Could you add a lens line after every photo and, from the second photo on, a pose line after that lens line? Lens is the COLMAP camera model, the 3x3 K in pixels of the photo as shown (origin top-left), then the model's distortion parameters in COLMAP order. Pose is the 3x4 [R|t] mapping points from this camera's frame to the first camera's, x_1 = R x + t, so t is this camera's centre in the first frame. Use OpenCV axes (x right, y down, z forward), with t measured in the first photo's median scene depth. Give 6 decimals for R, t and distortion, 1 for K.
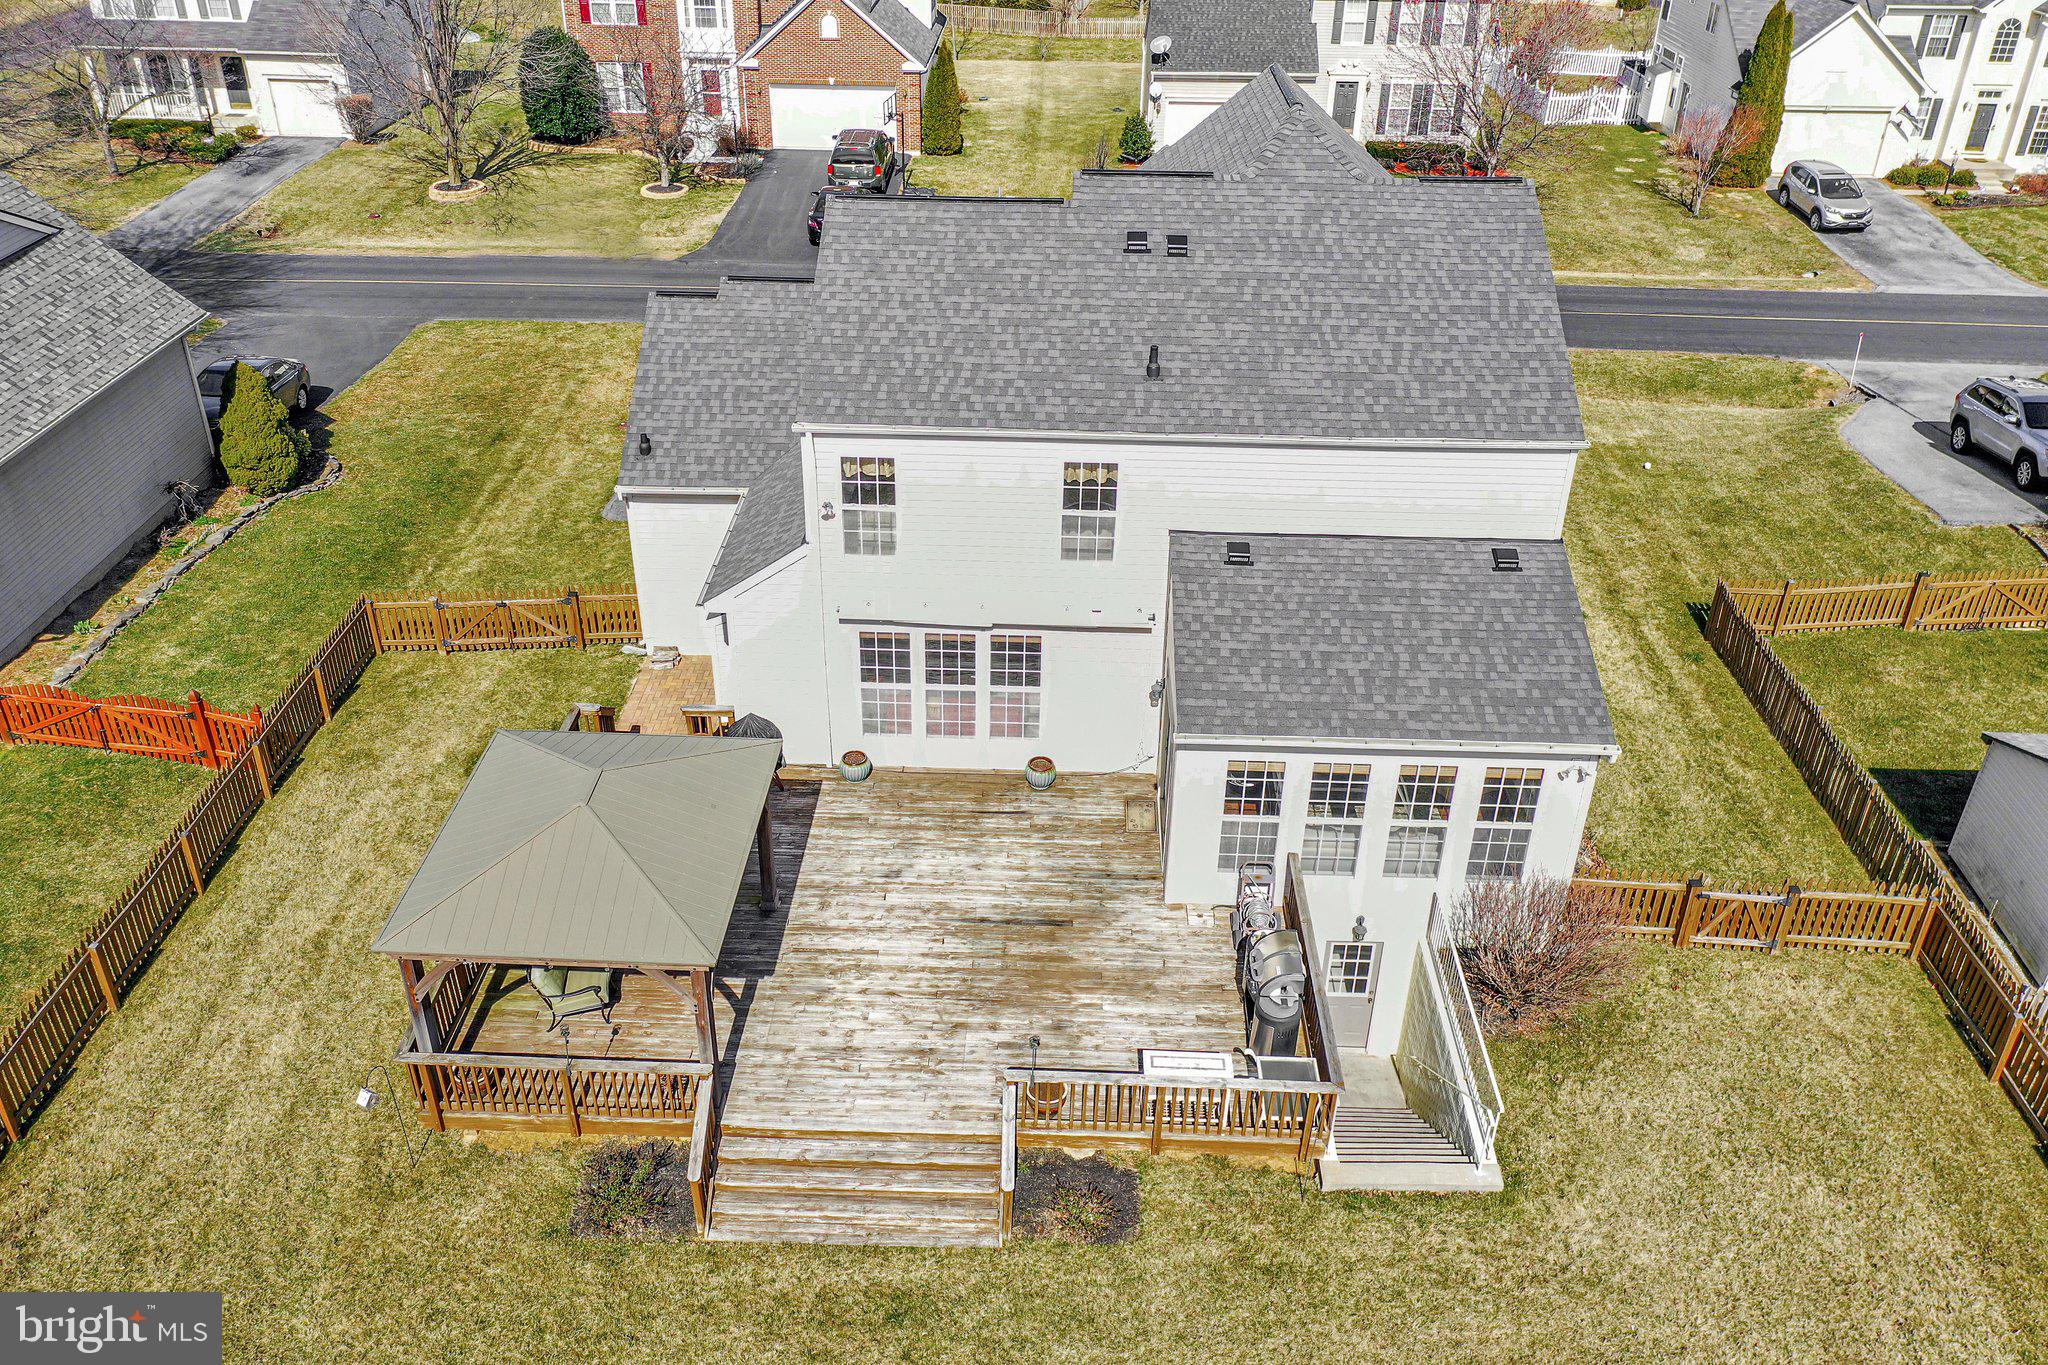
lens RADIAL K [[1605.1, 0, 1023.3], [0, 1605.1, 663.7], [0, 0, 1]] dist [-0.007334, -0.002409]
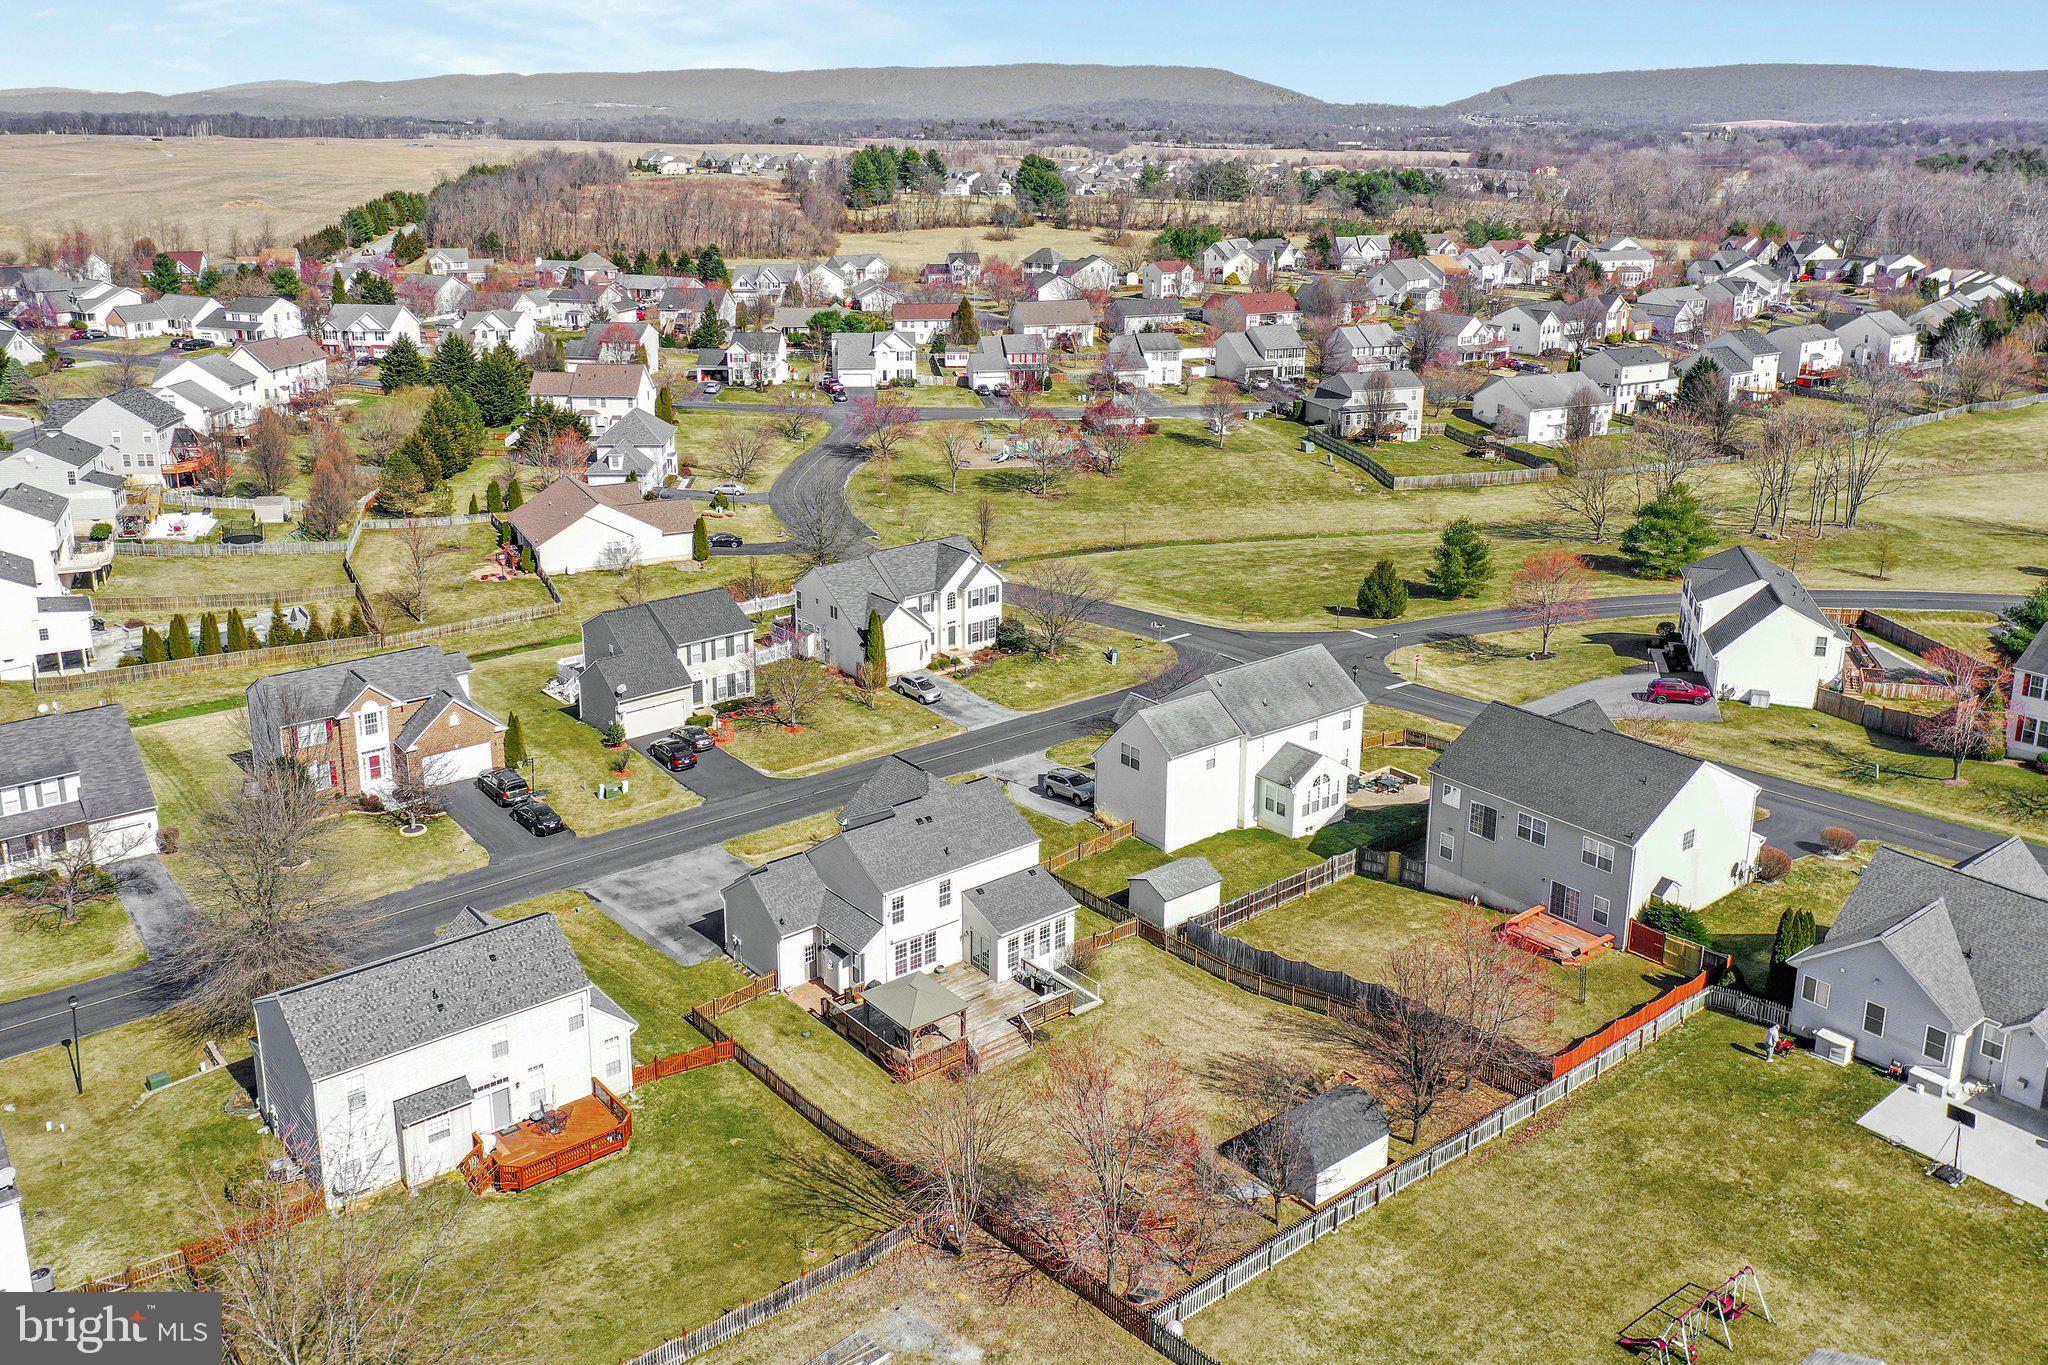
lens RADIAL K [[1660.6, 0, 1011.2], [0, 1660.6, 548.1], [0, 0, 1]] dist [-0.001618, 0.005615]
pose [[0.751732, -0.174235, 0.636035, -1.349724], [0.339623, 0.929018, -0.146907, -0.135807], [-0.565292, 0.326446, 0.757547, -1.439247]]
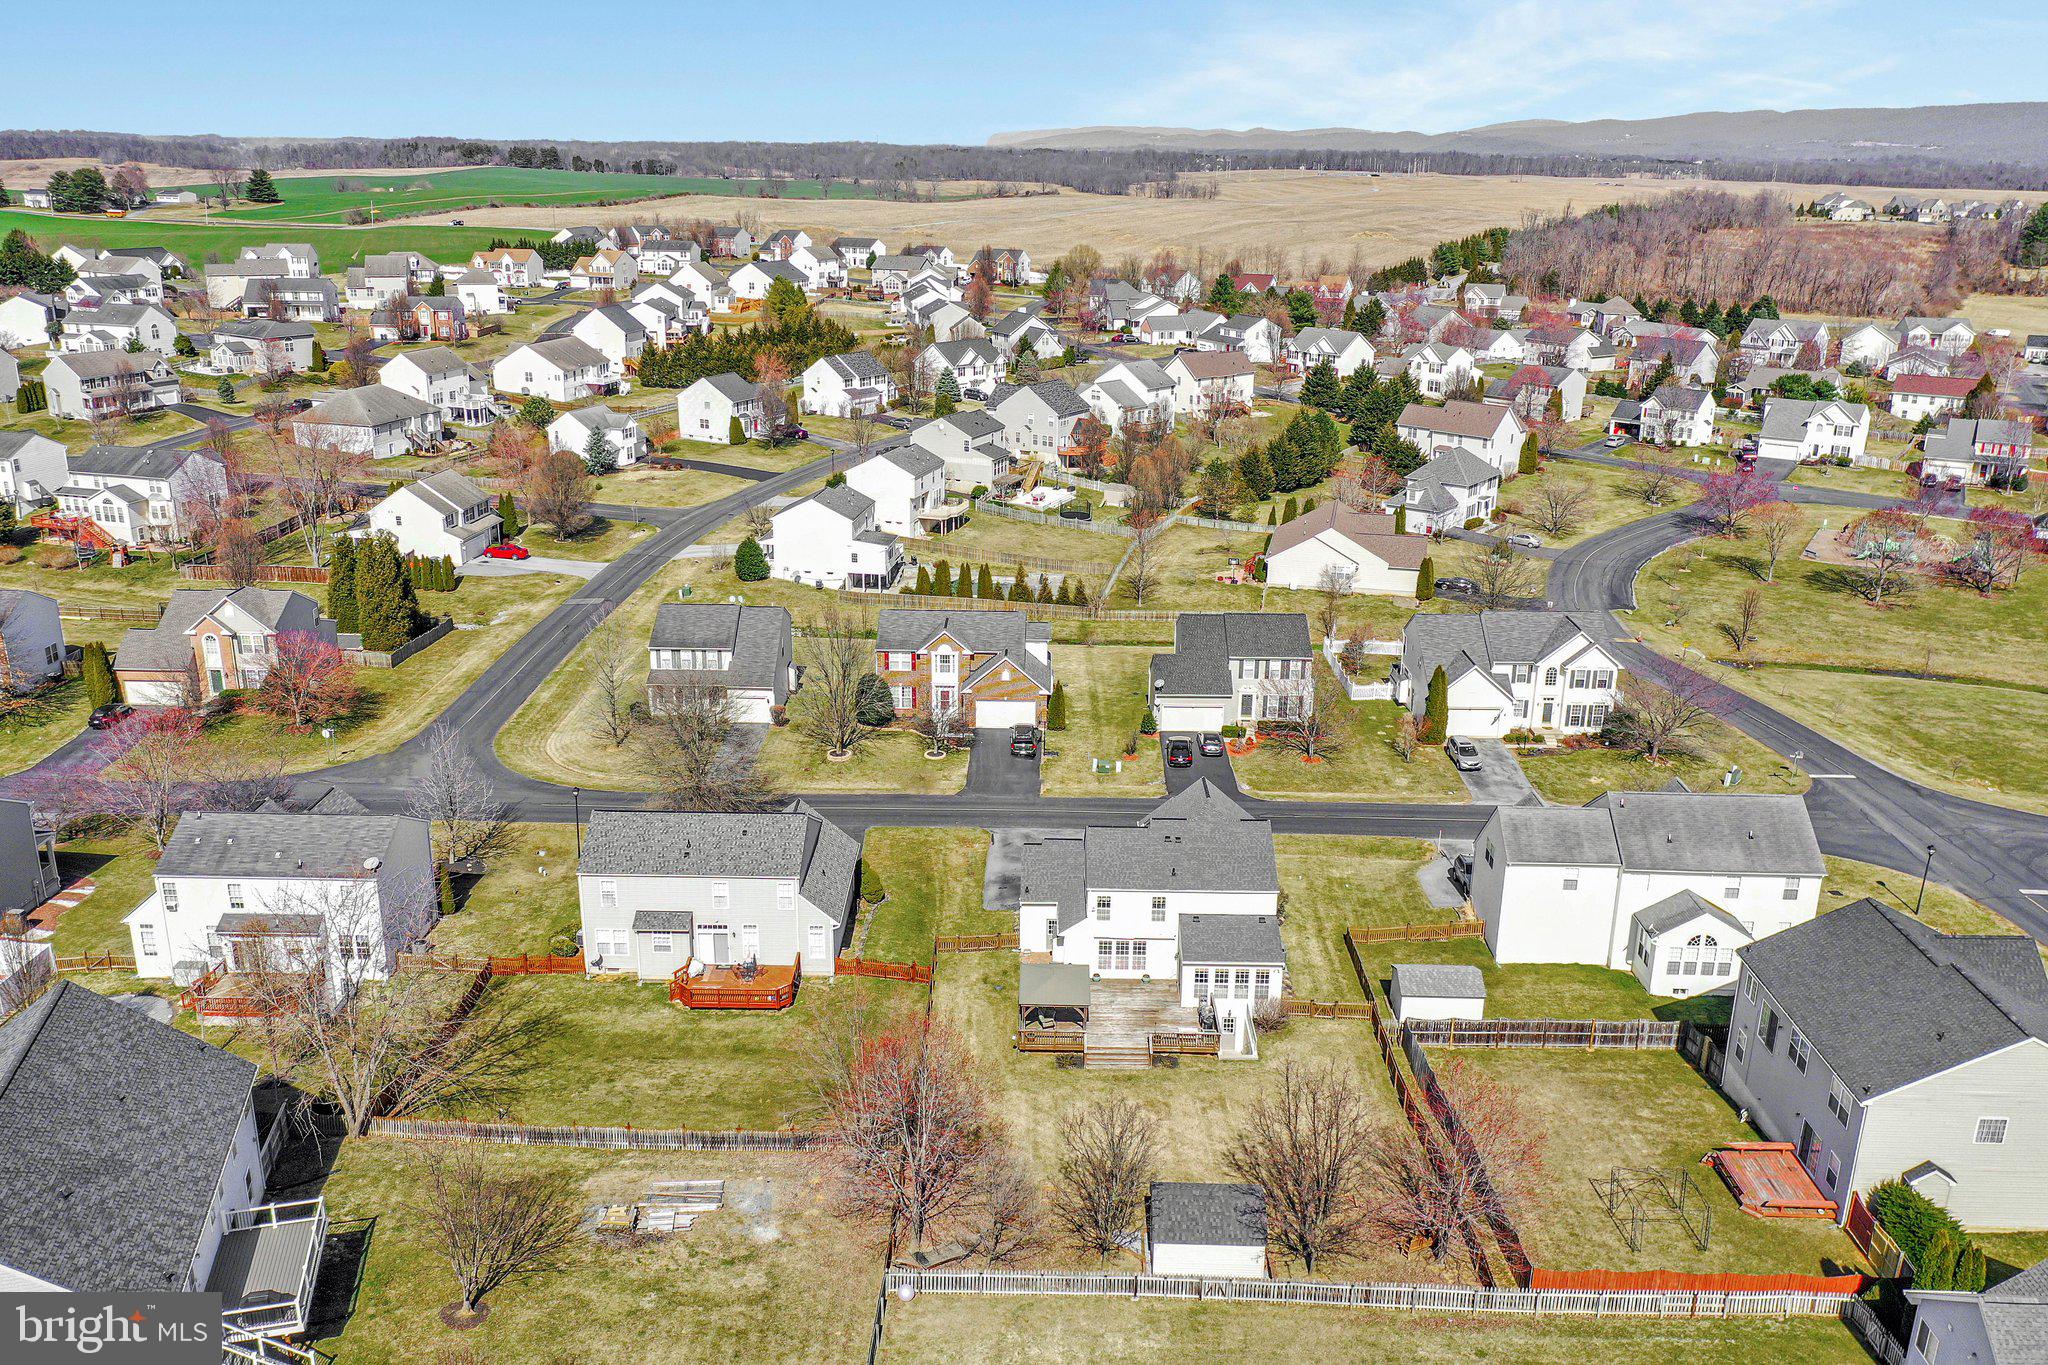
lens RADIAL K [[1626.6, 0, 1024.0], [0, 1626.6, 682.5], [0, 0, 1]] dist [0.003245, -0.002509]
pose [[0.999849, -0.007889, 0.015460, -0.214802], [0.011016, 0.976769, -0.214010, 0.132587], [-0.013413, 0.214148, 0.976709, -1.872262]]
